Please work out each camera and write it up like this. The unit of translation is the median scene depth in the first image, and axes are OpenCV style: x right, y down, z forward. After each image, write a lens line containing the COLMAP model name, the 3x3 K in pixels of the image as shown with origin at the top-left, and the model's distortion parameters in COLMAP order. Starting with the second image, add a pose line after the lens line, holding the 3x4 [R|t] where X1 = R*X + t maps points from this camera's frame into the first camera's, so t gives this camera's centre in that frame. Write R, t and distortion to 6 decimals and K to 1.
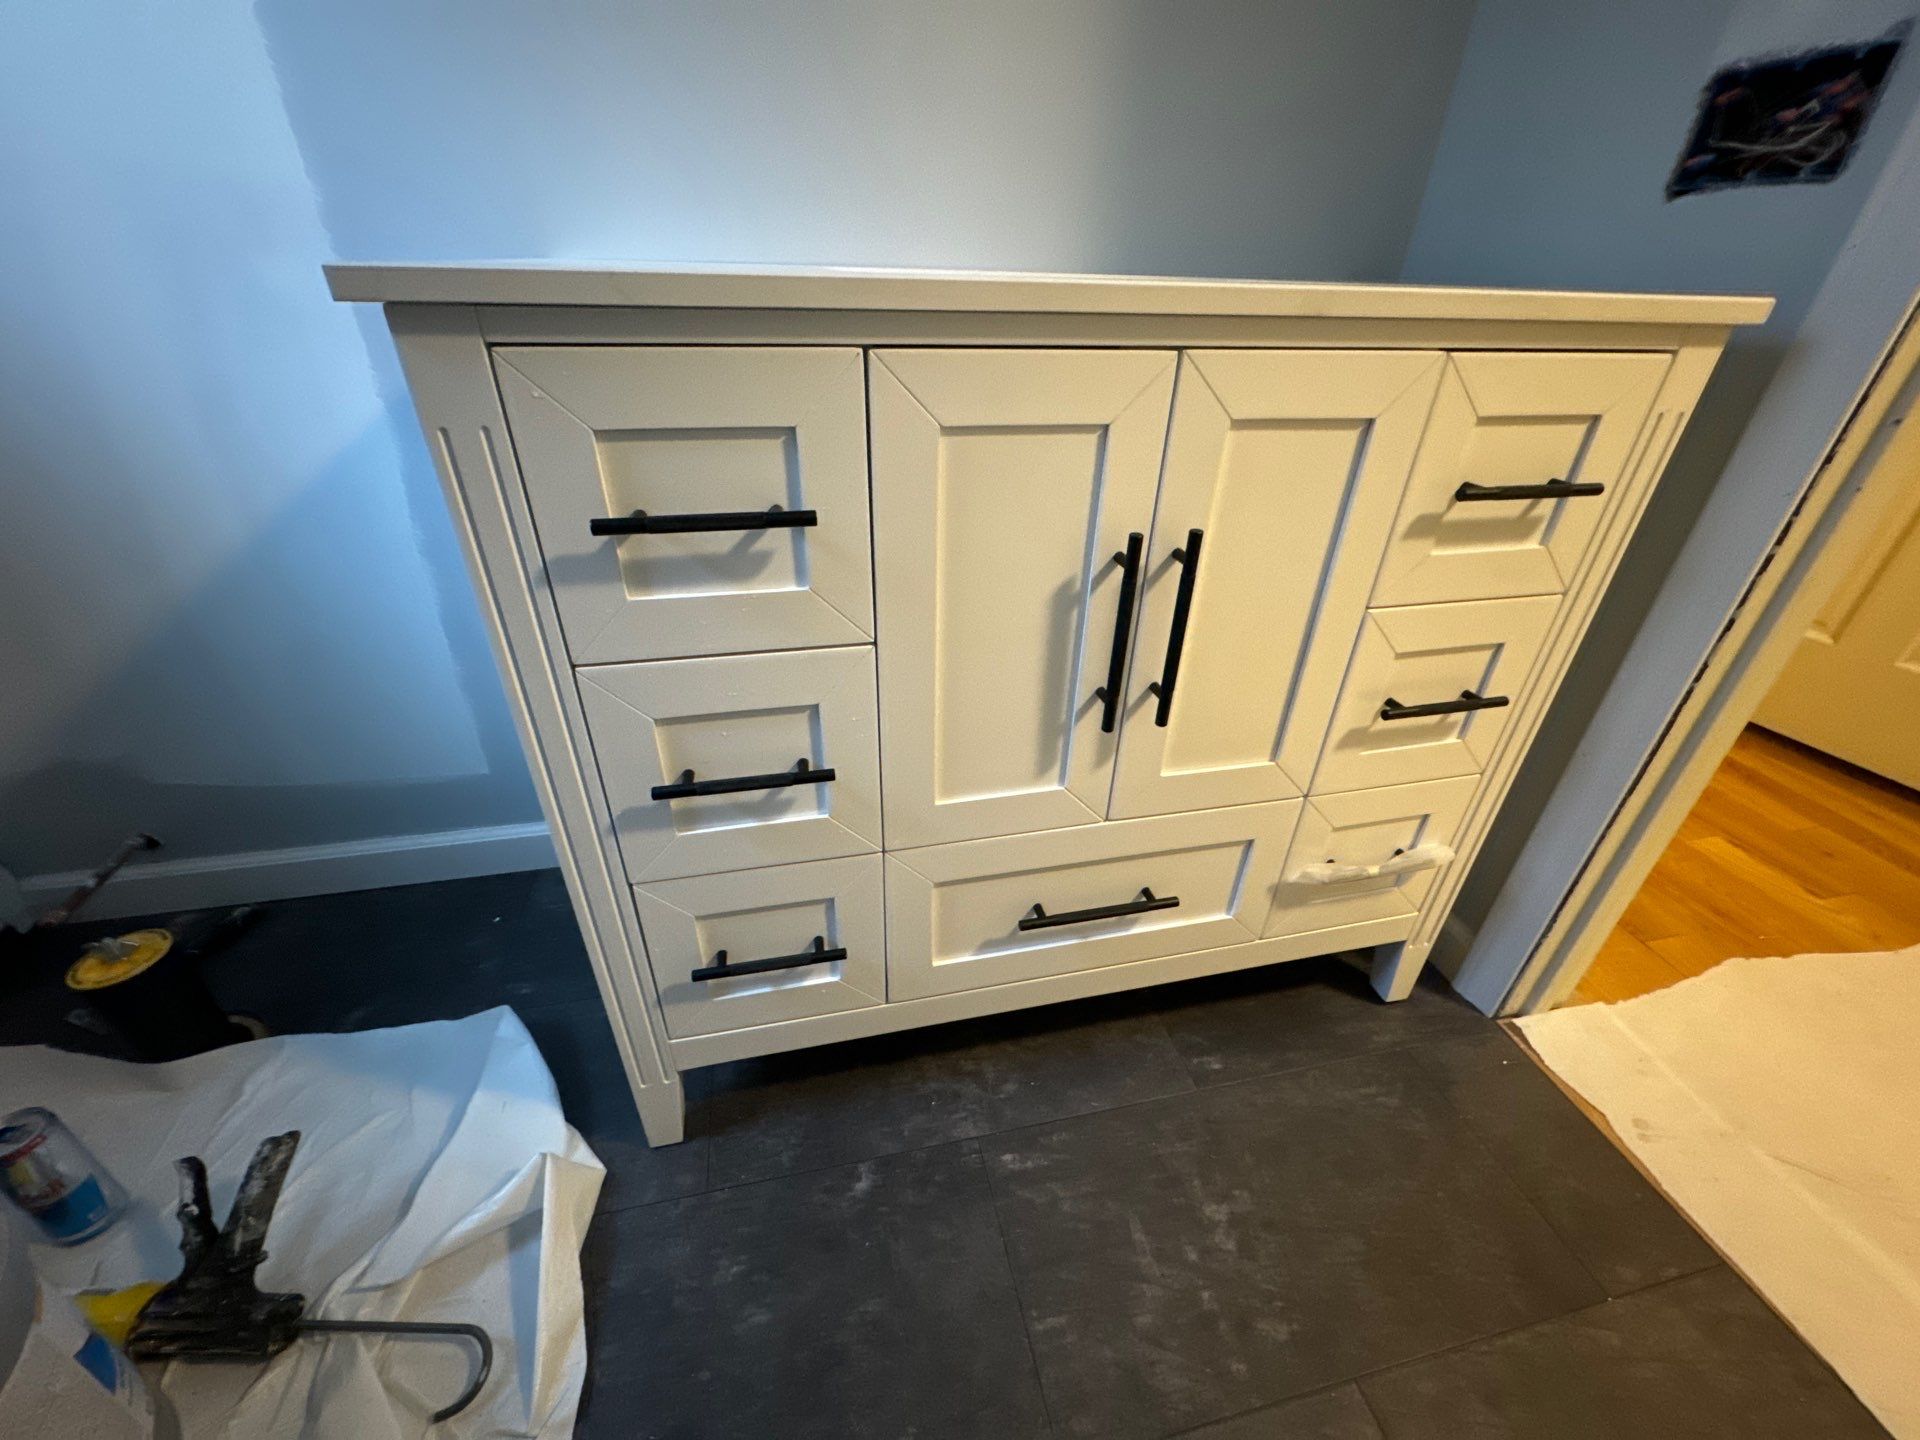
lens RADIAL K [[765.7, 0, 956.9], [0, 765.7, 719.5], [0, 0, 1]] dist [-0.000577, -0.000329]
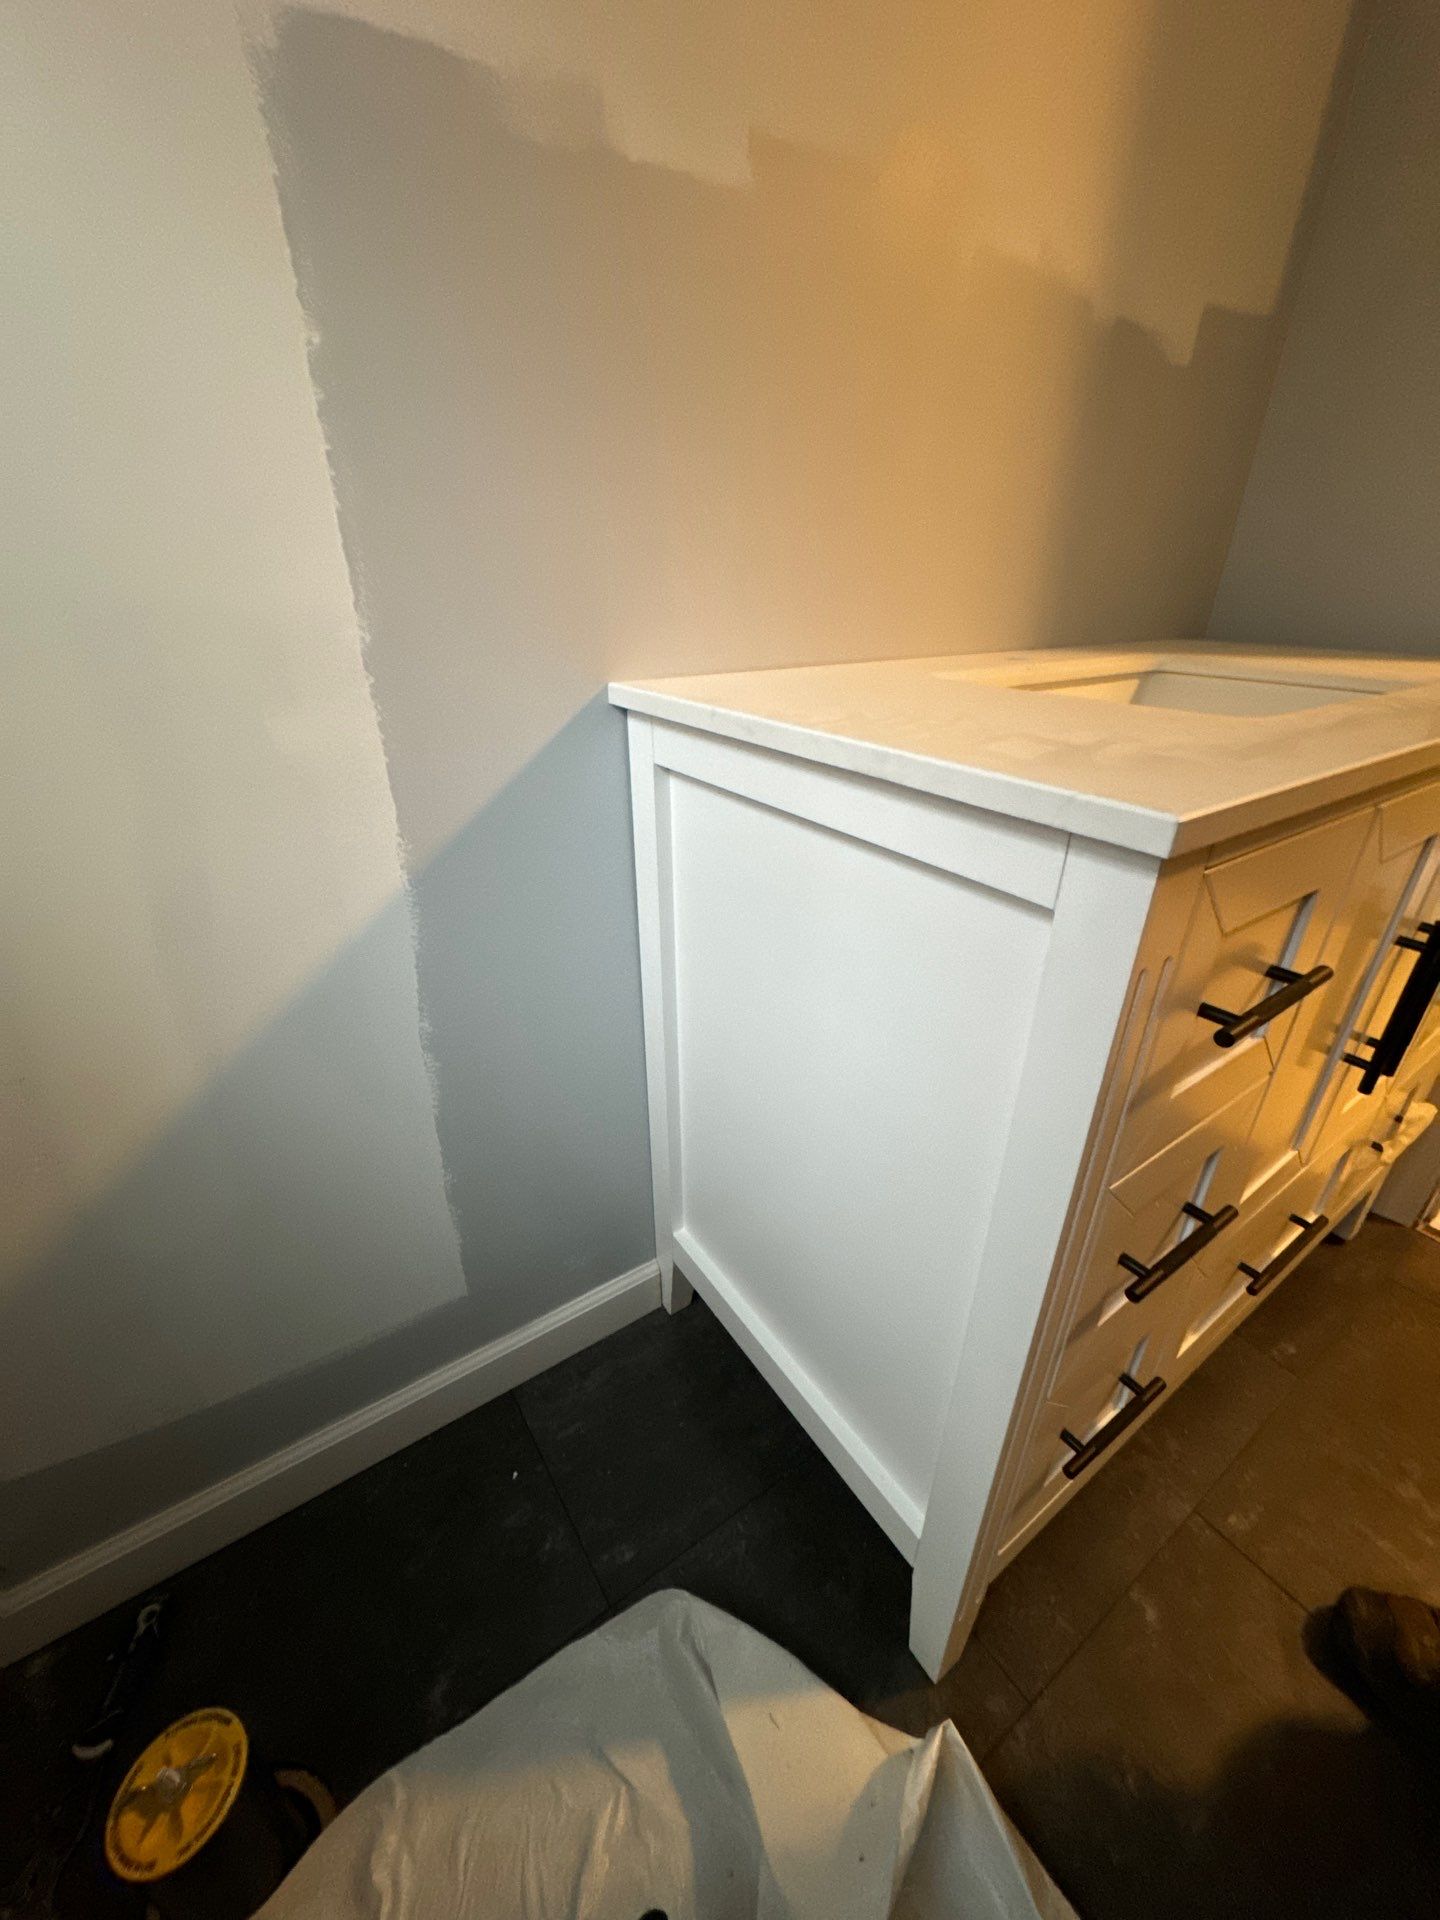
lens RADIAL K [[765.7, 0, 720.4], [0, 765.7, 958.2], [0, 0, 1]] dist [-0.000577, -0.000329]
pose [[0.929991, -0.185396, 0.317402, -0.787724], [0.206388, 0.977896, -0.033525, -0.264415], [-0.304171, 0.096686, 0.947698, 0.201627]]
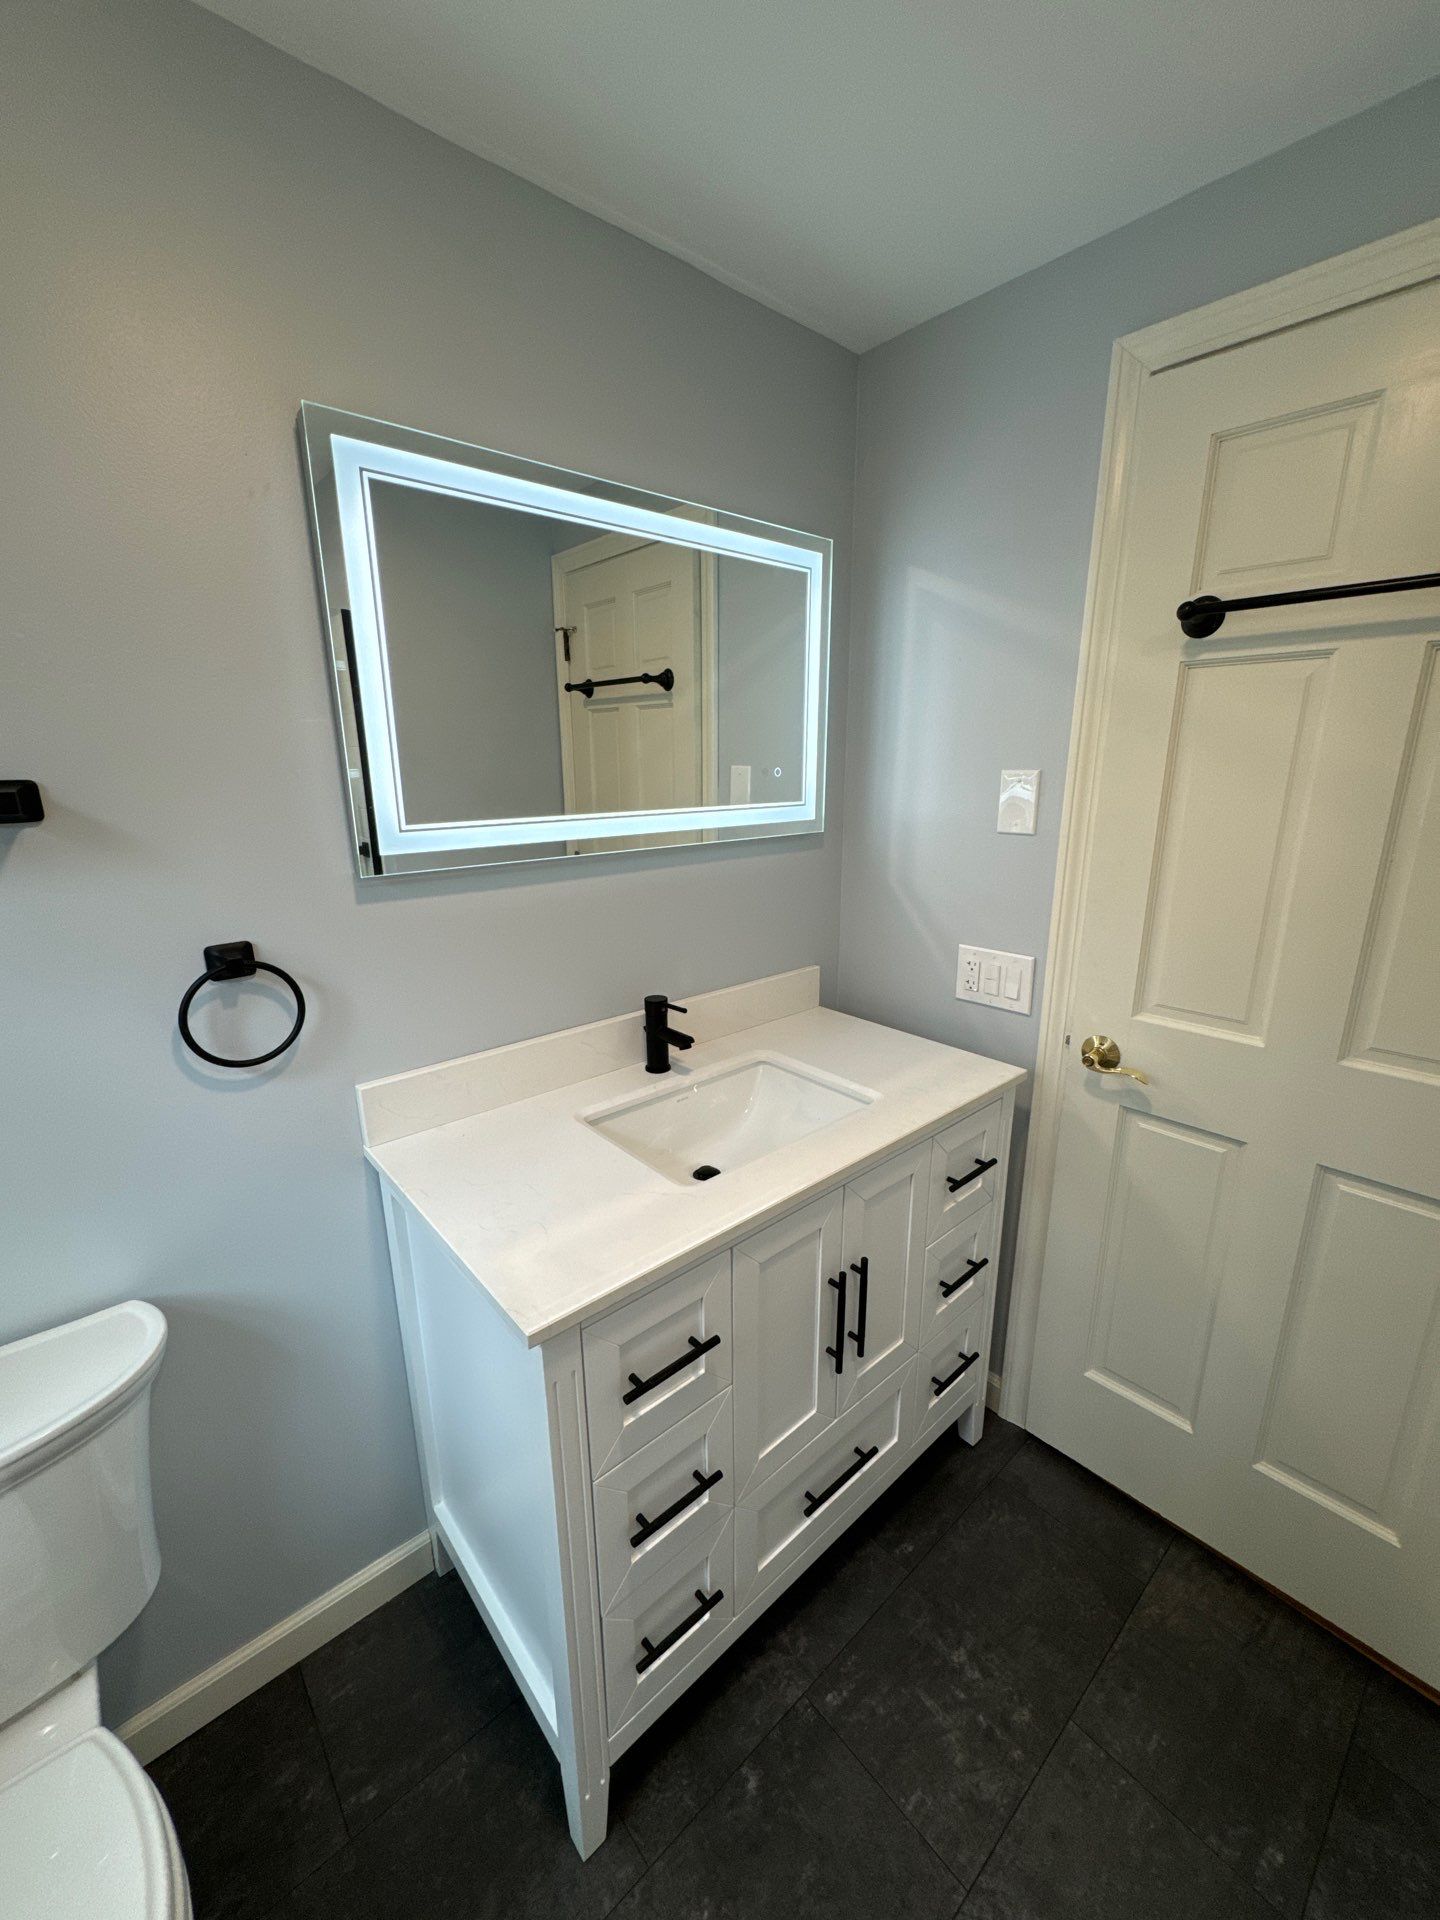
lens RADIAL K [[765.7, 0, 720.5], [0, 765.7, 956.4], [0, 0, 1]] dist [-0.000577, -0.000329]
pose [[0.880723, -0.148974, 0.449593, -0.569795], [0.268924, 0.938682, -0.215768, -0.475679], [-0.389881, 0.310938, 0.866781, -0.582882]]
